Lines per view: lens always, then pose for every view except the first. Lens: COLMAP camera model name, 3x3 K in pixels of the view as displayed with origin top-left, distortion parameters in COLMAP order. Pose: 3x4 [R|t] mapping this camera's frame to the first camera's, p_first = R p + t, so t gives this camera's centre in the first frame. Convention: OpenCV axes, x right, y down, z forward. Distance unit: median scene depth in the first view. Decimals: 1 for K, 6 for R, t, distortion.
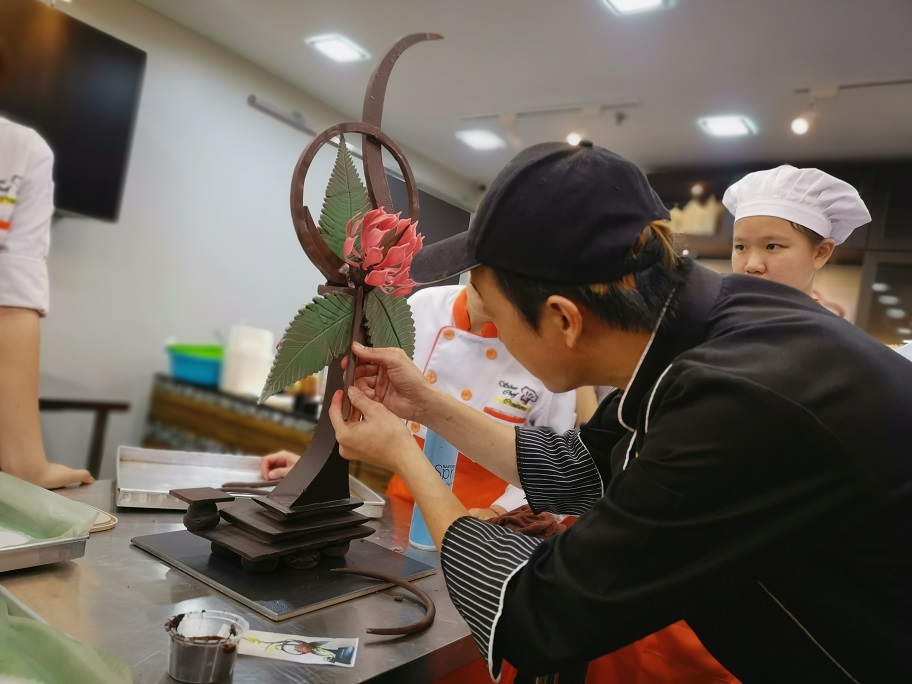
lens RADIAL K [[694.2, 0, 456.0], [0, 694.2, 342.0], [0, 0, 1]] dist [0.057318, -0.058483]
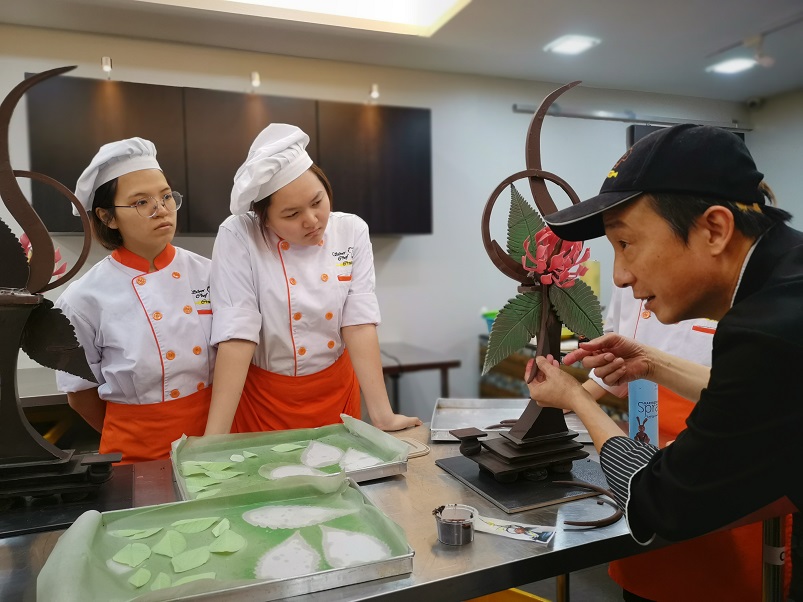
lens RADIAL K [[611.2, 0, 401.5], [0, 611.2, 301.0], [0, 0, 1]] dist [0.057318, -0.058483]
pose [[0.825925, -0.152185, -0.542851, 0.308448], [0.170617, 0.985197, -0.016608, -0.076534], [0.537343, -0.078902, 0.839665, -0.214783]]
